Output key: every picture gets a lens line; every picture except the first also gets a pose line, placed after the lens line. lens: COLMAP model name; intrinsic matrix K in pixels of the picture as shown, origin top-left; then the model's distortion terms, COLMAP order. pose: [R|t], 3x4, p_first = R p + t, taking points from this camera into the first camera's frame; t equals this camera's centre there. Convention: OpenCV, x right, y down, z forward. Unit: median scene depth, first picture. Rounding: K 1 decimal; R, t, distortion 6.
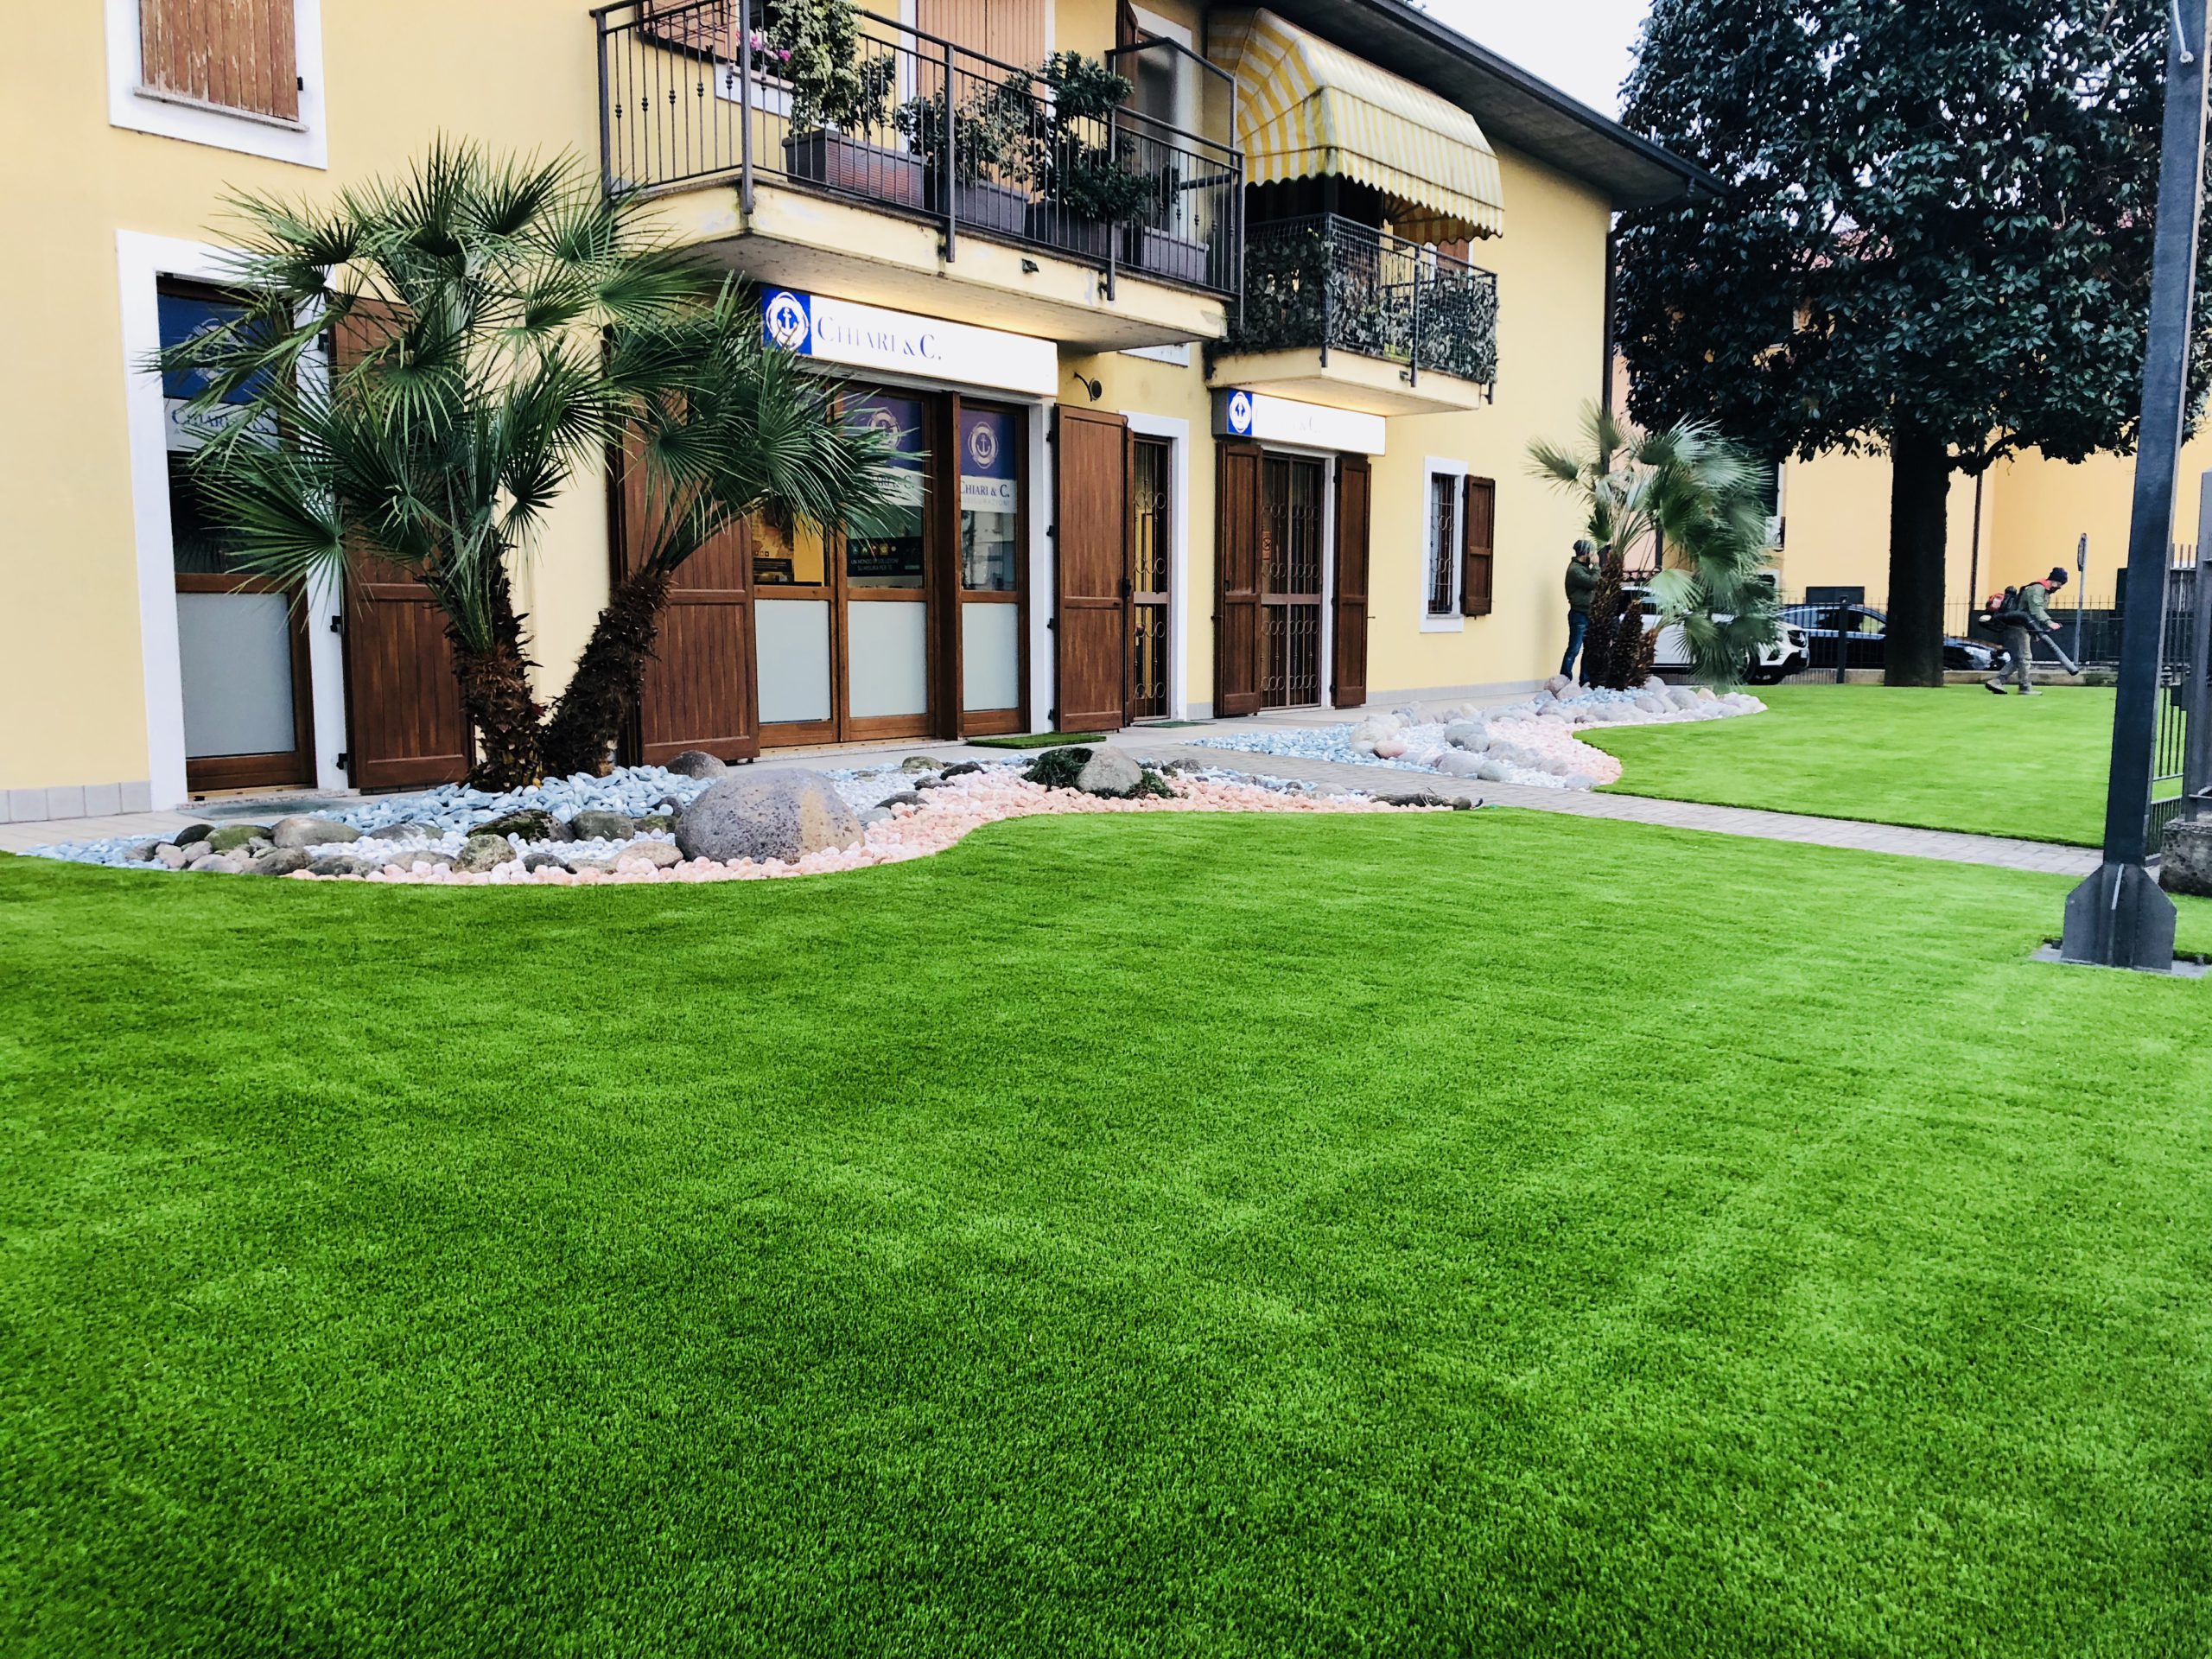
lens RADIAL K [[1795.0, 0, 1095.2], [0, 1795.0, 832.1], [0, 0, 1]] dist [0.023613, 0.000609]
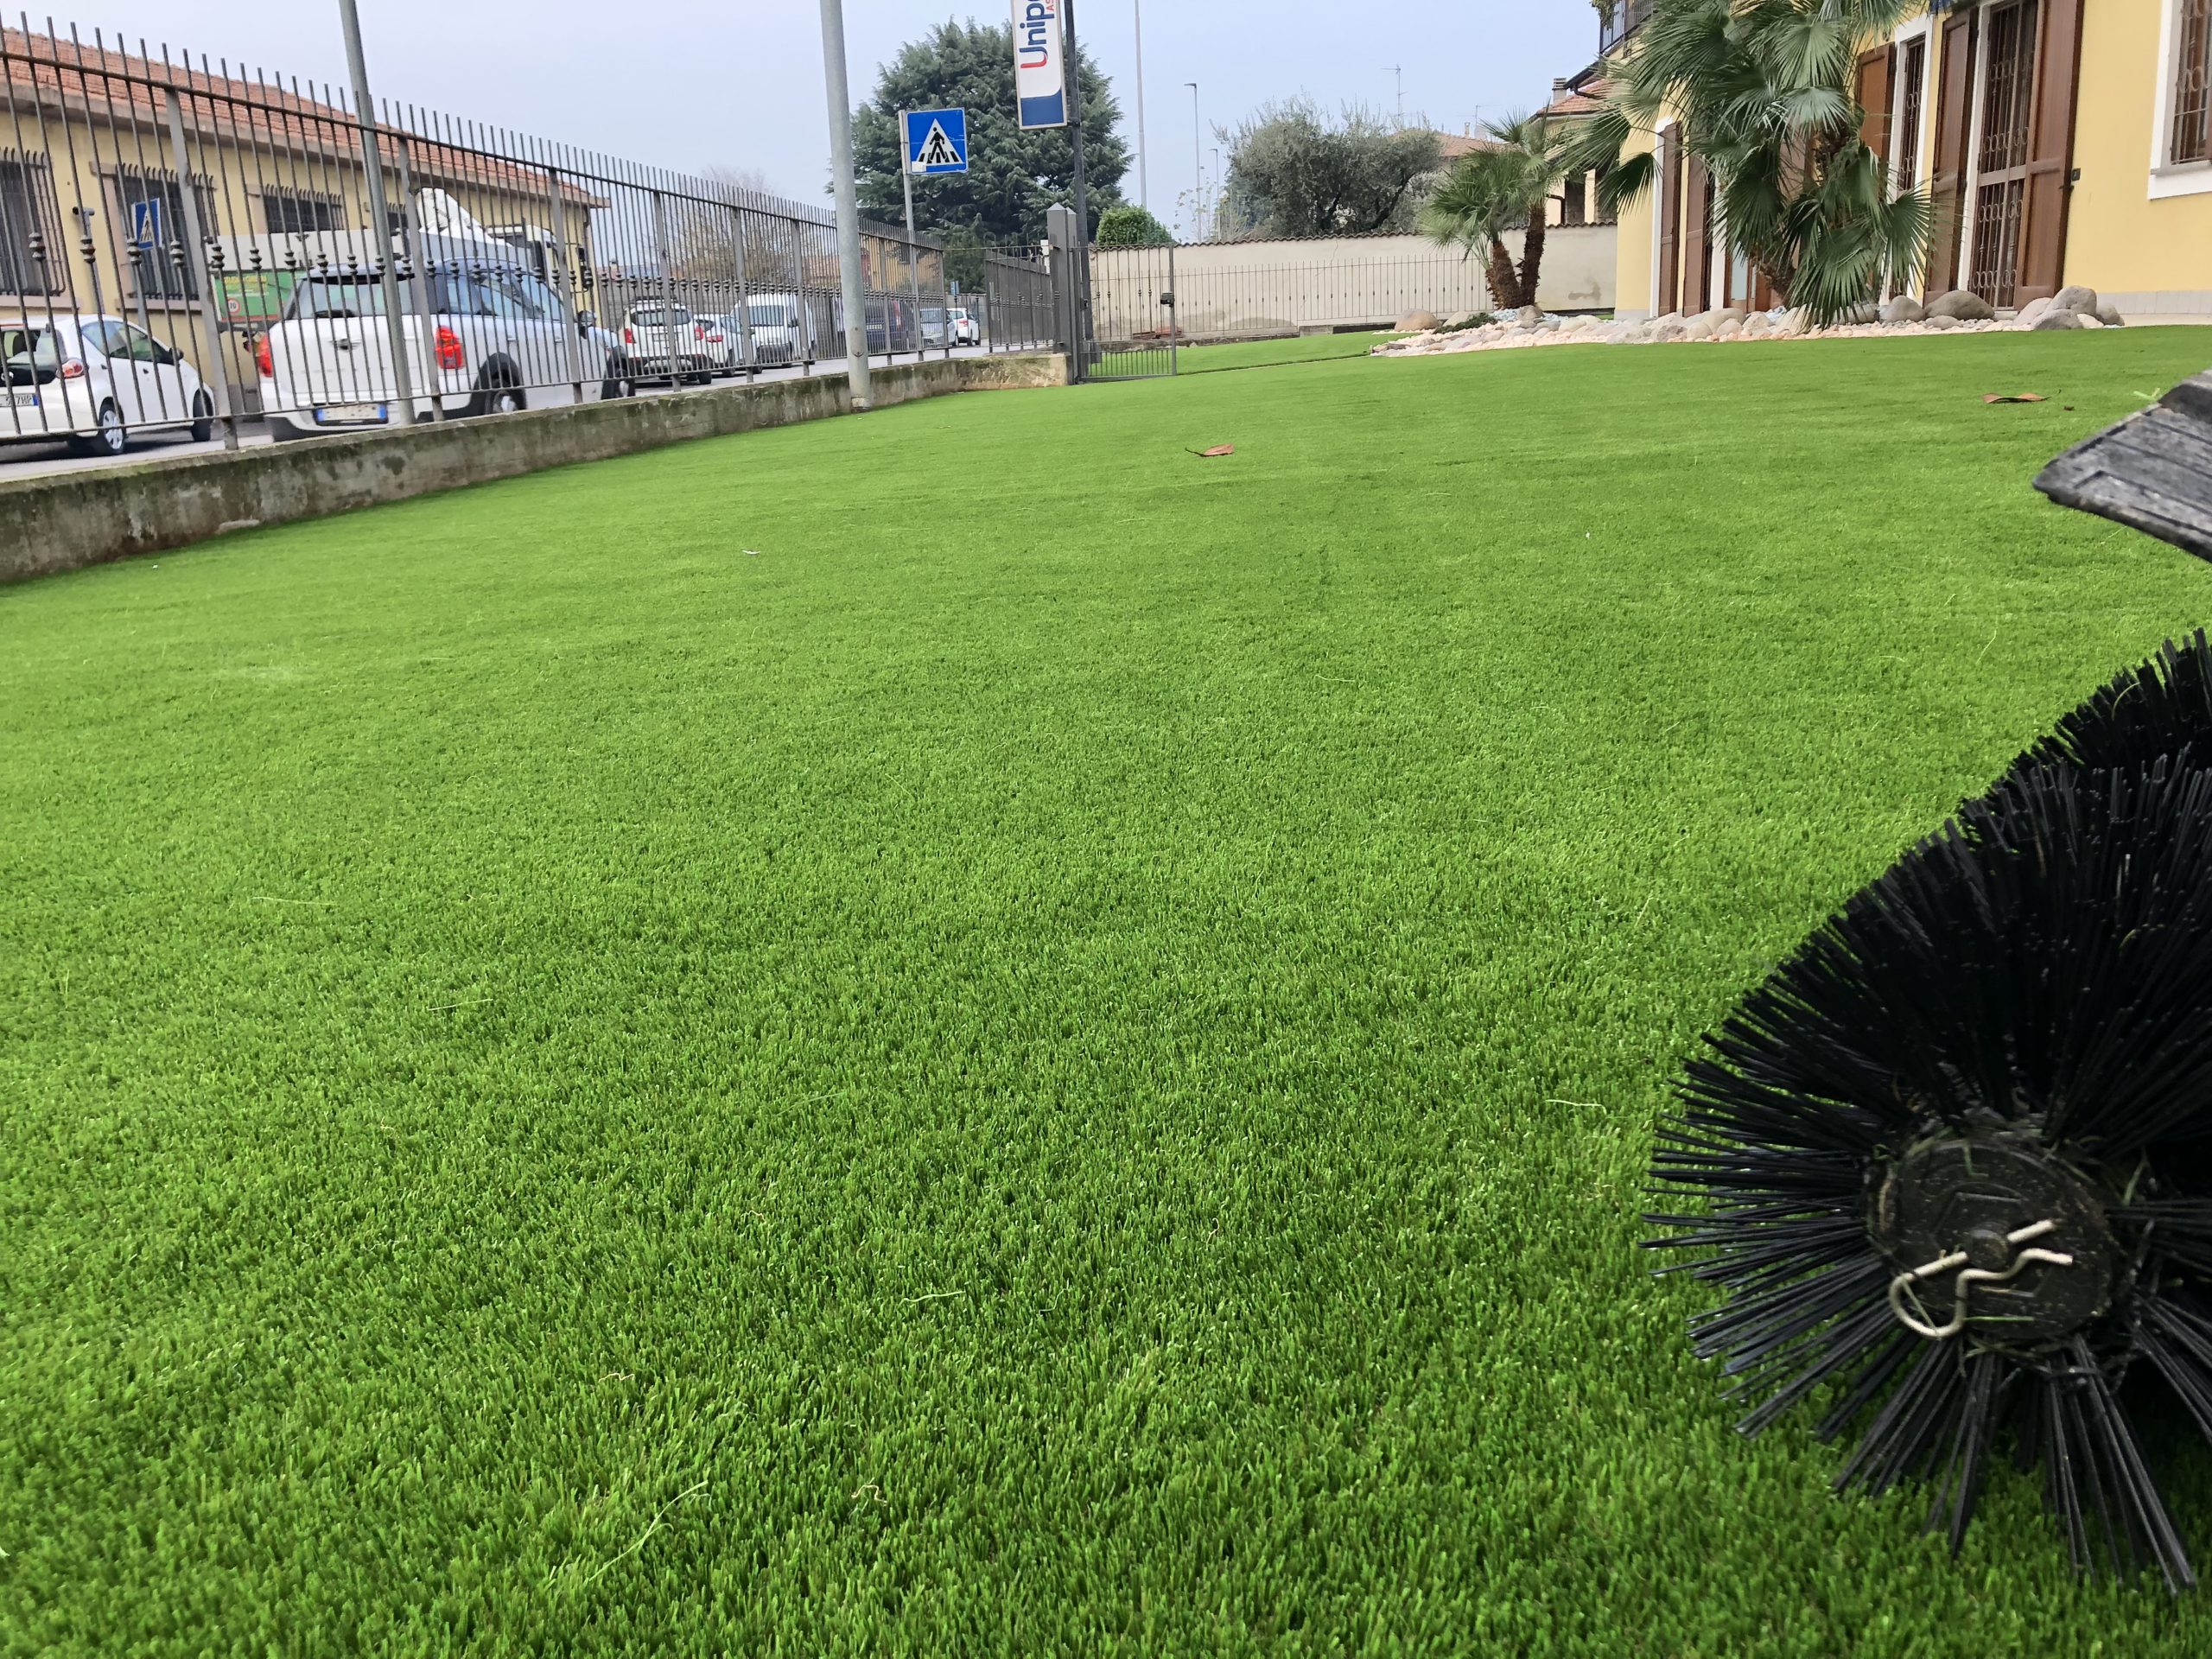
lens RADIAL K [[1810.2, 0, 1076.9], [0, 1810.2, 807.1], [0, 0, 1]] dist [0.007723, -0.003232]
pose [[-0.848934, 0.168945, -0.500767, 1.218226], [-0.020716, 0.936163, 0.350955, -0.185666], [0.528092, 0.308312, -0.791241, 1.972649]]
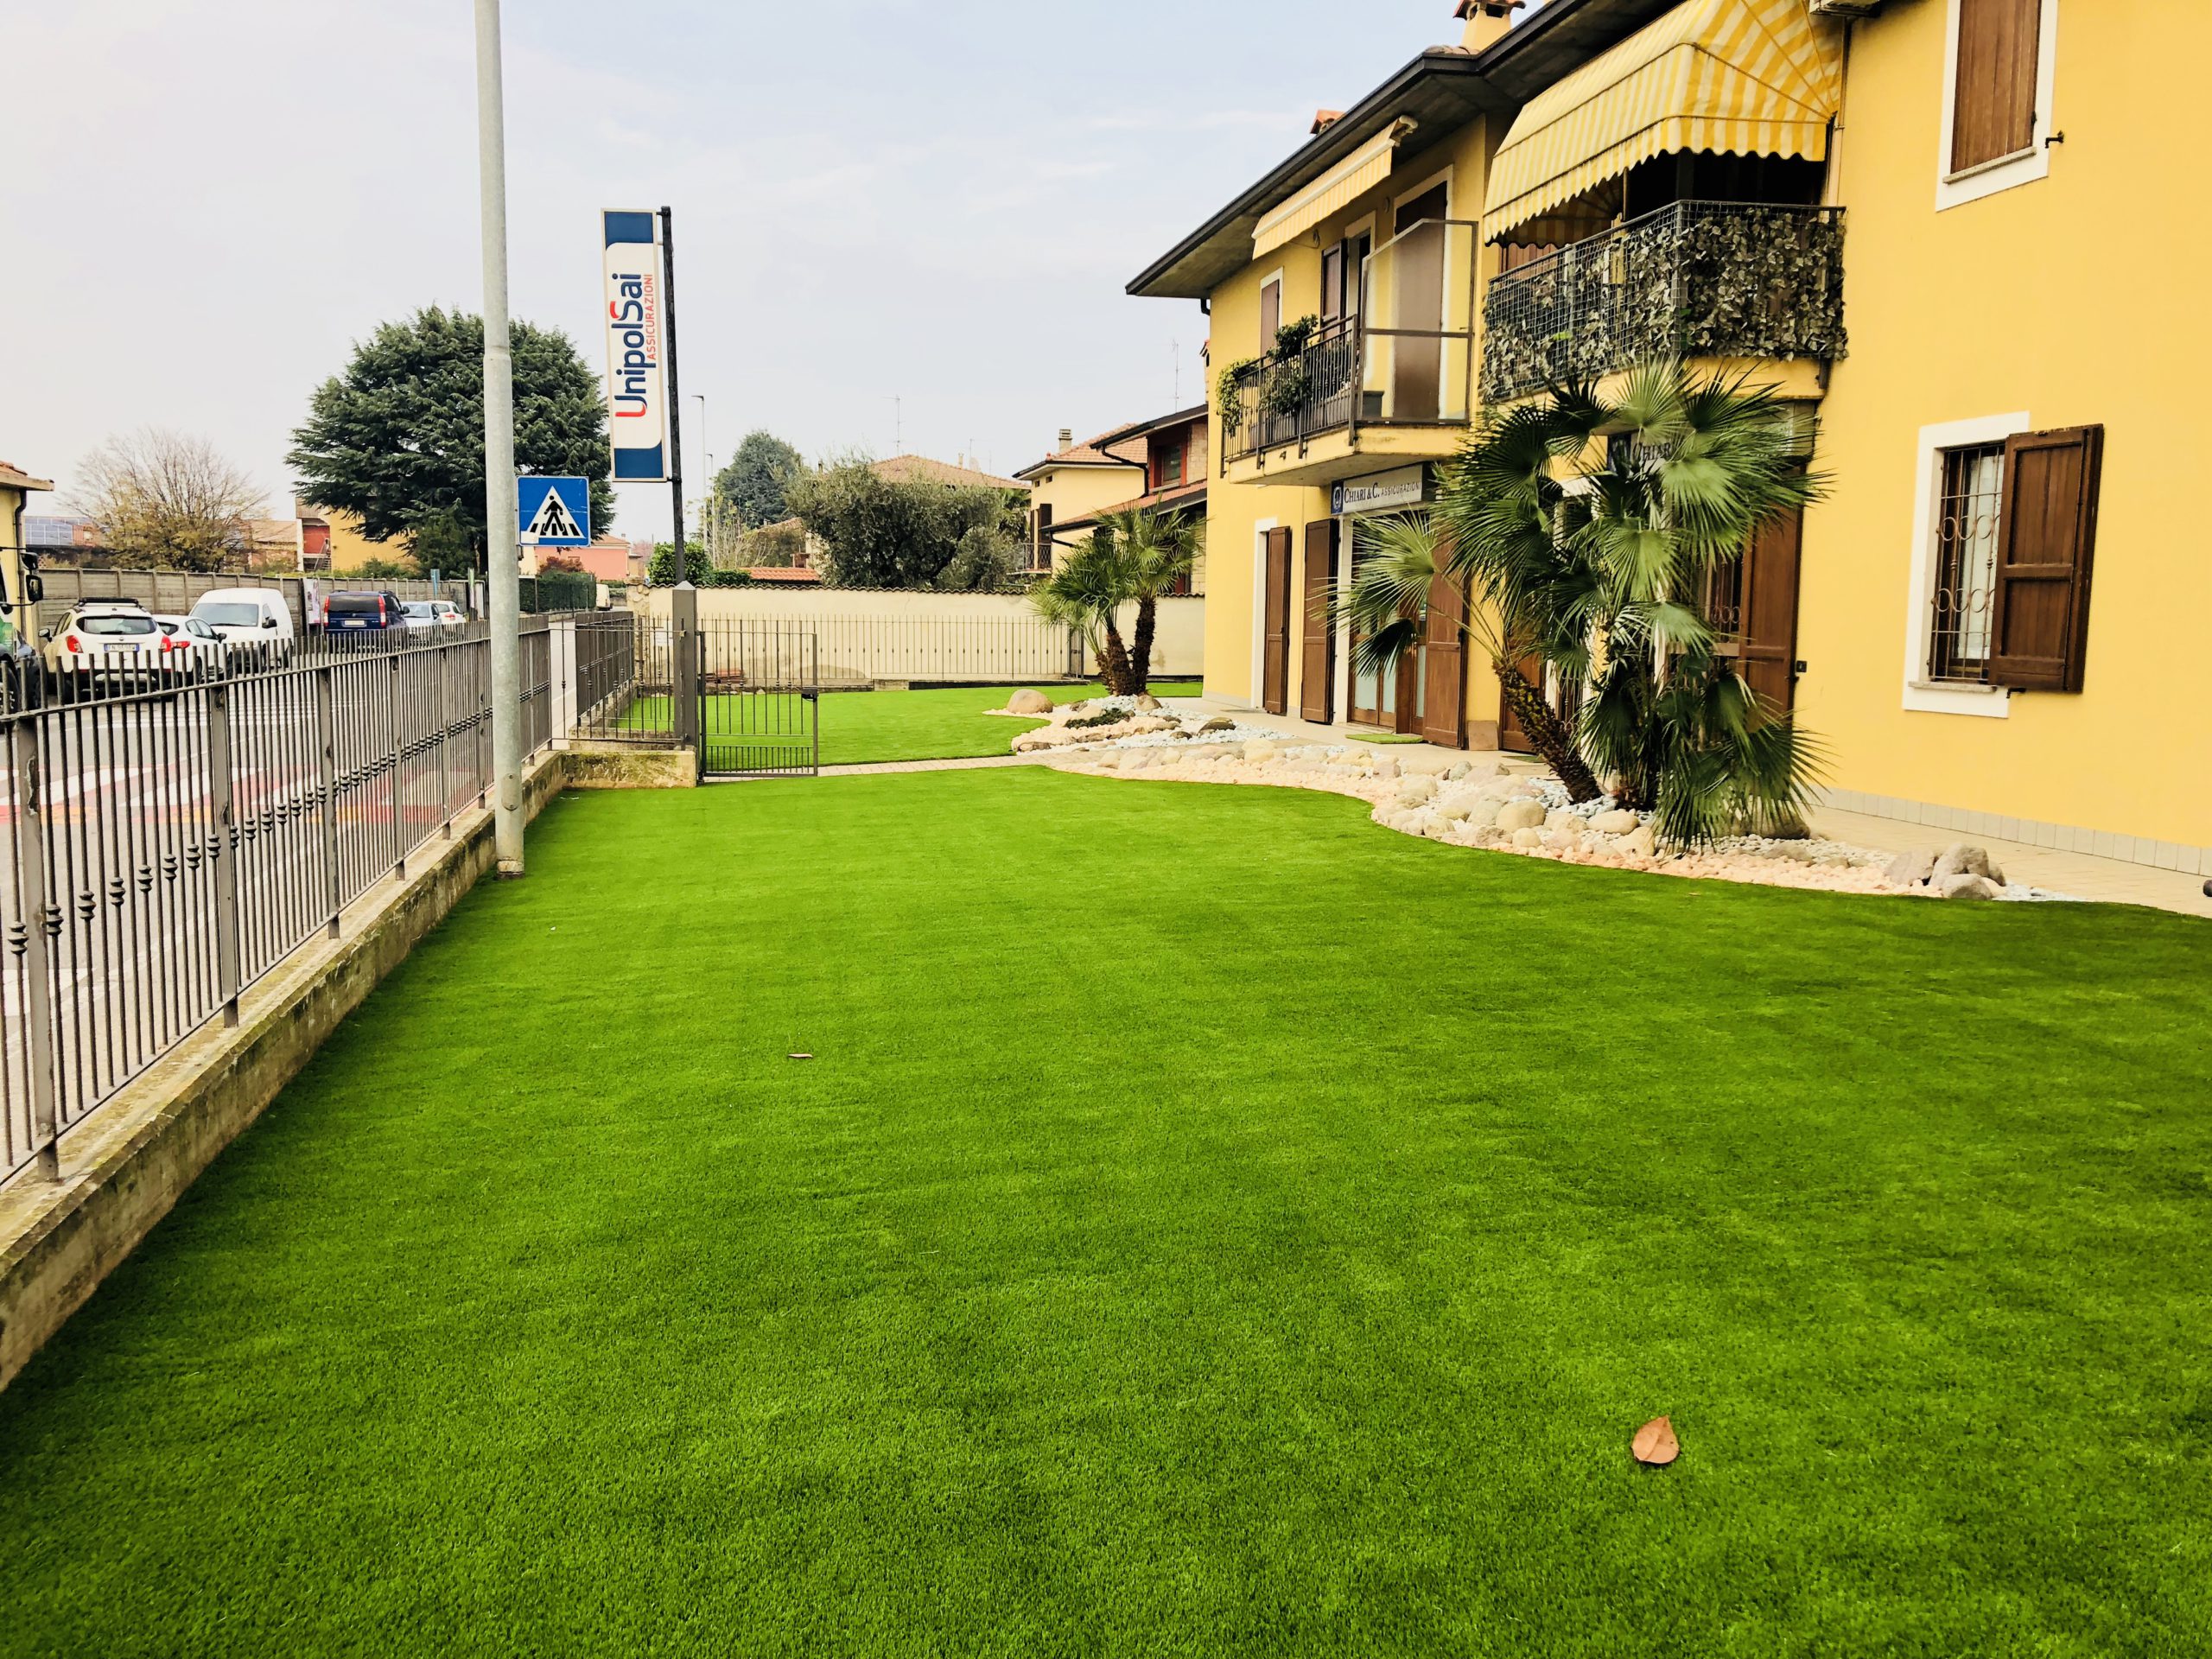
lens RADIAL K [[1795.0, 0, 1095.2], [0, 1795.0, 832.1], [0, 0, 1]] dist [0.023613, 0.000609]
pose [[-0.657648, 0.080726, -0.748988, 1.197802], [-0.104943, 0.974730, 0.197201, -0.236627], [0.745980, 0.208290, -0.632557, 1.728507]]
